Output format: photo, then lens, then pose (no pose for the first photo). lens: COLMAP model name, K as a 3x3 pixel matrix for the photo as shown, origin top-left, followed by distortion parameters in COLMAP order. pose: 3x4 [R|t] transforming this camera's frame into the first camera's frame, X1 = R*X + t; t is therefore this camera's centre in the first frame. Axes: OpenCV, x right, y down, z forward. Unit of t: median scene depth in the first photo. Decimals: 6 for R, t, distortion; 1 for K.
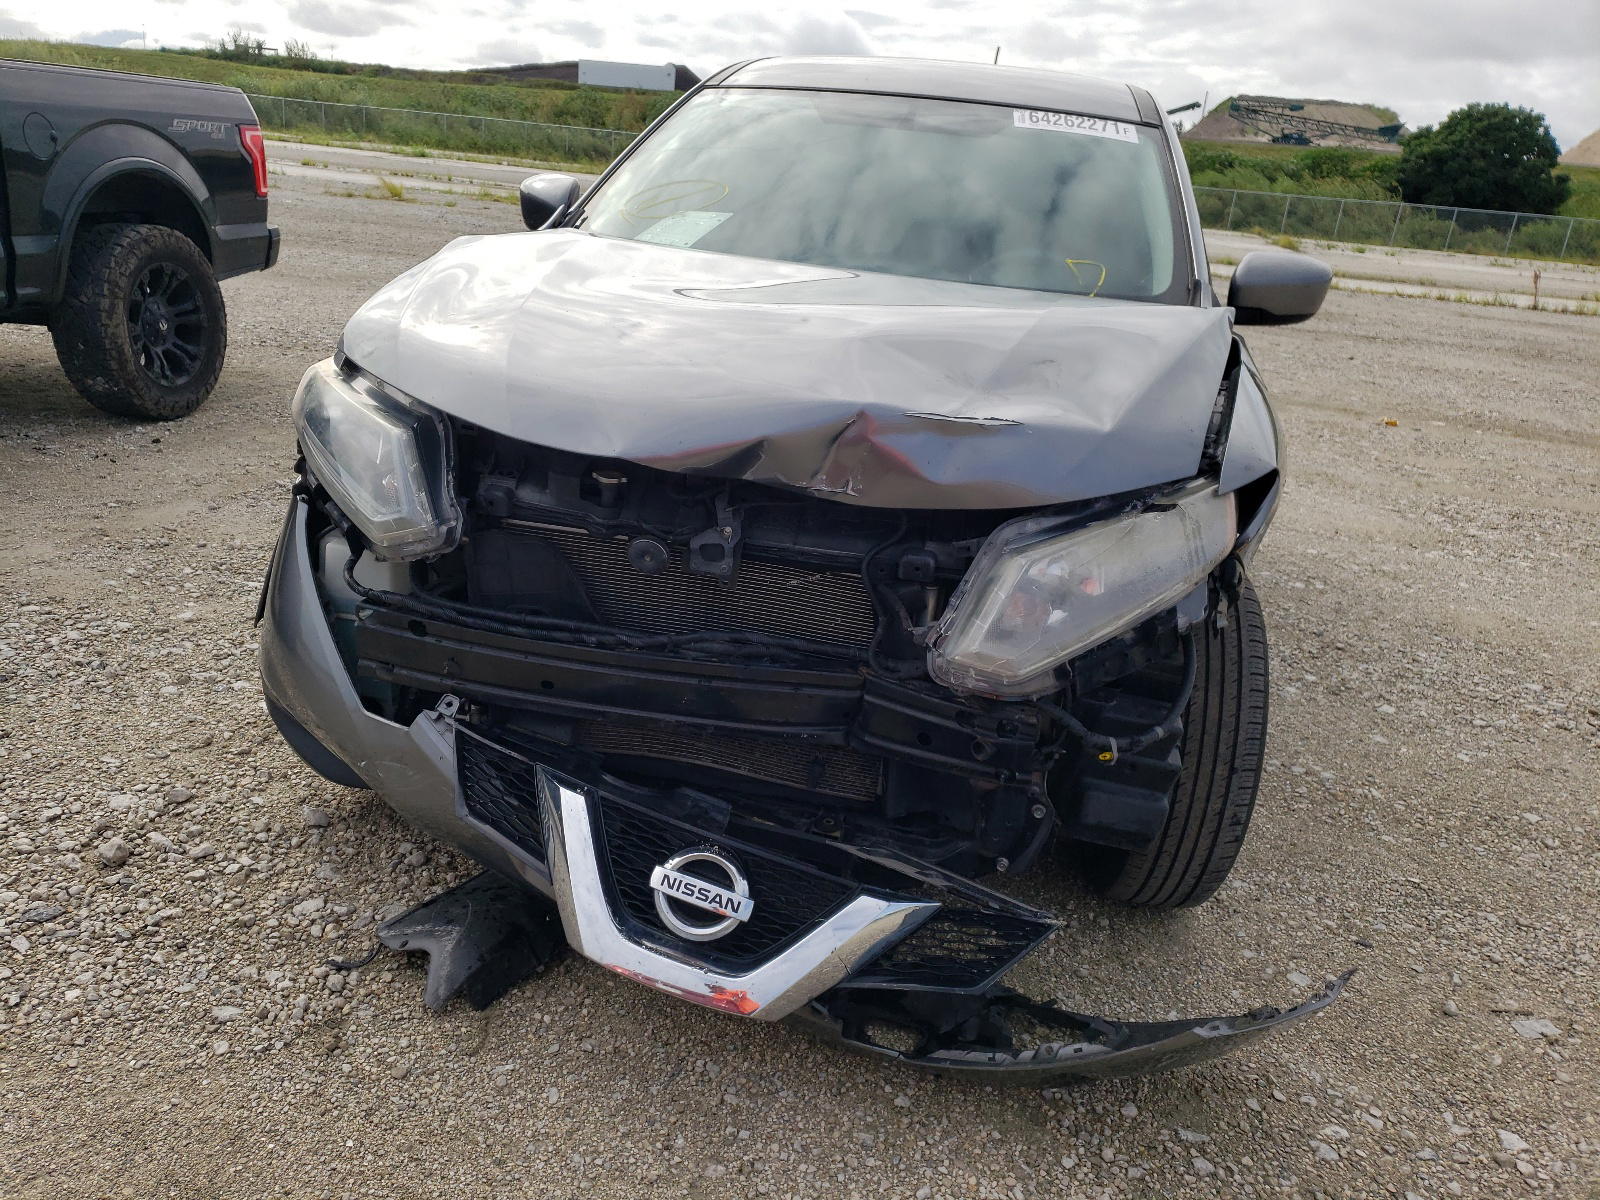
lens RADIAL K [[1220.1, 0, 767.9], [0, 1220.1, 601.2], [0, 0, 1]] dist [0.033749, -0.009278]
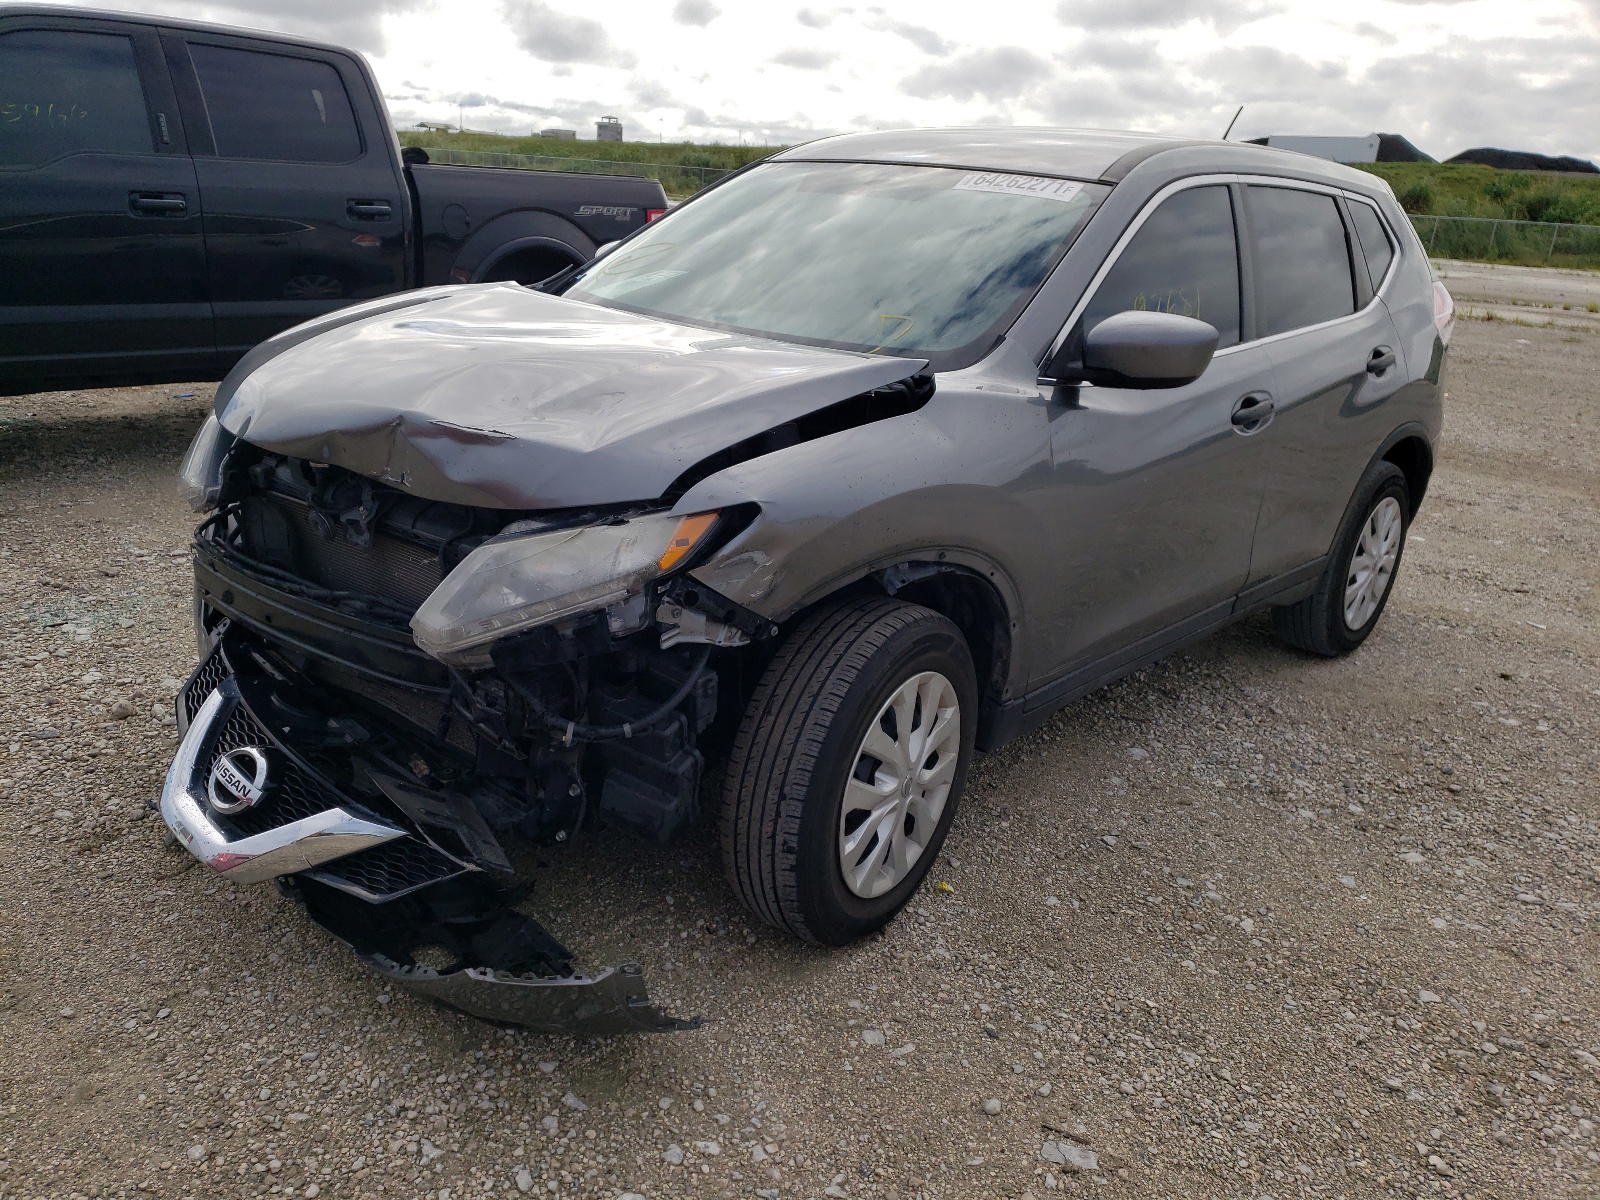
lens RADIAL K [[1220.1, 0, 767.9], [0, 1220.1, 601.2], [0, 0, 1]] dist [0.033749, -0.009278]
pose [[0.878552, 0.123597, -0.461378, 0.958790], [-0.149838, 0.988498, -0.020514, -0.002817], [0.453536, 0.087155, 0.886966, 0.086191]]
